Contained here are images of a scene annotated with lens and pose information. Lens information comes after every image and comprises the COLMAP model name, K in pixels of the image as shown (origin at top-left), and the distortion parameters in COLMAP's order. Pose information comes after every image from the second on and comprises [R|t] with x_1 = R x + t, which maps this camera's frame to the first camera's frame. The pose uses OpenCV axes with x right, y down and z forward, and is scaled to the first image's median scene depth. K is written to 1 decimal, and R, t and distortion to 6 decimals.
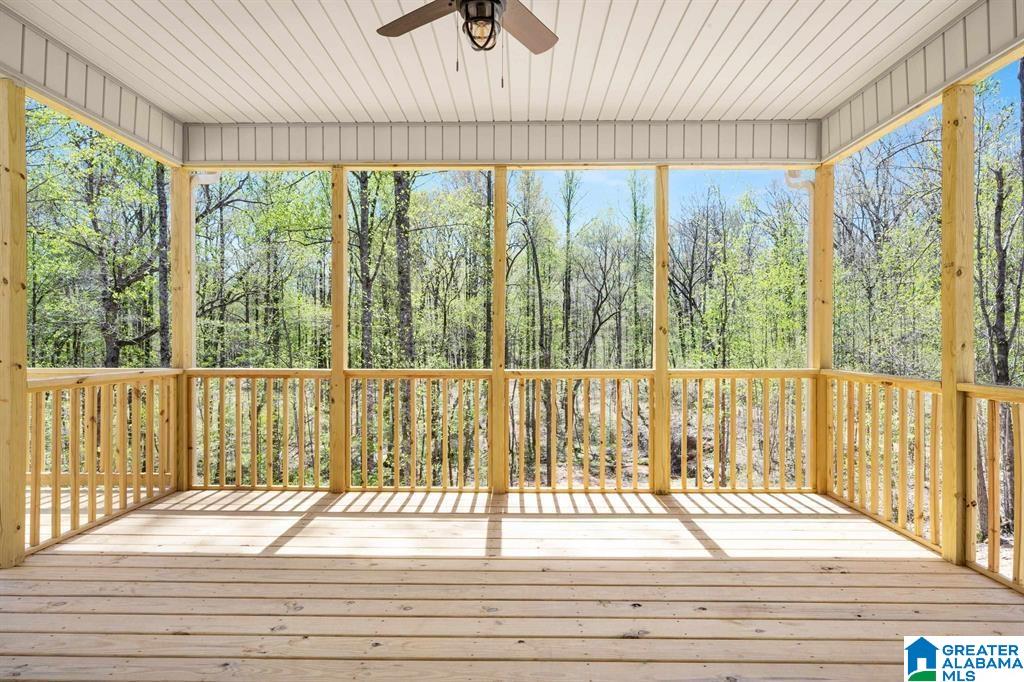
lens RADIAL K [[515.2, 0, 514.5], [0, 515.2, 343.2], [0, 0, 1]] dist [-0.001148, -0.000486]
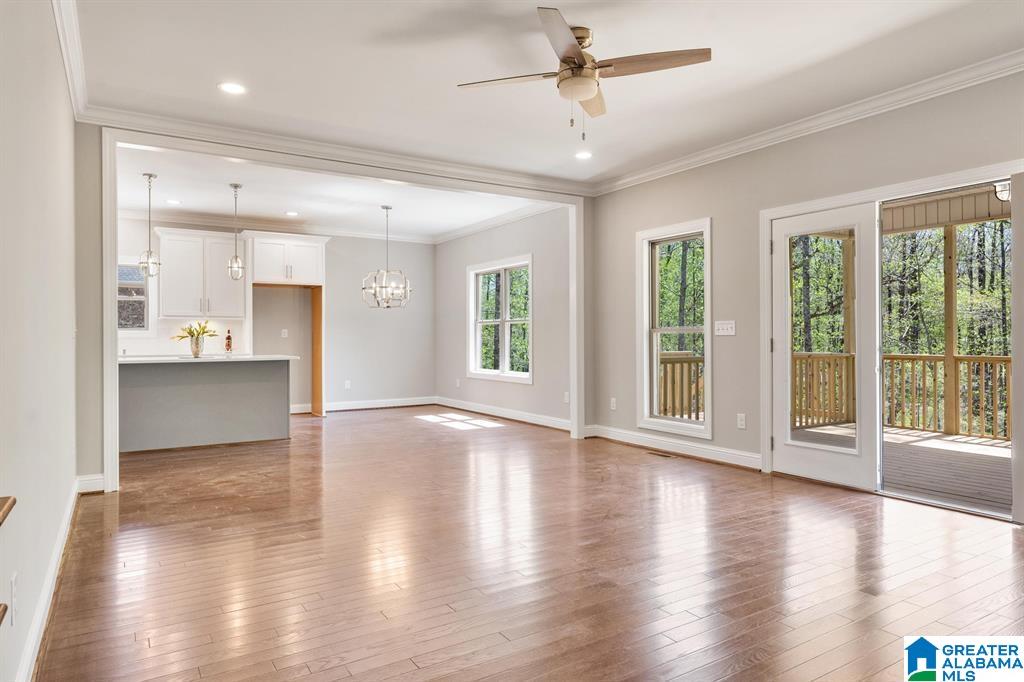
lens RADIAL K [[627.8, 0, 514.2], [0, 627.8, 339.4], [0, 0, 1]] dist [0.001317, -0.000230]
pose [[0.538031, -0.004650, -0.842912, 0.060392], [0.003477, 0.999989, -0.003297, 0.000603], [0.842918, -0.001157, 0.538041, -0.124281]]
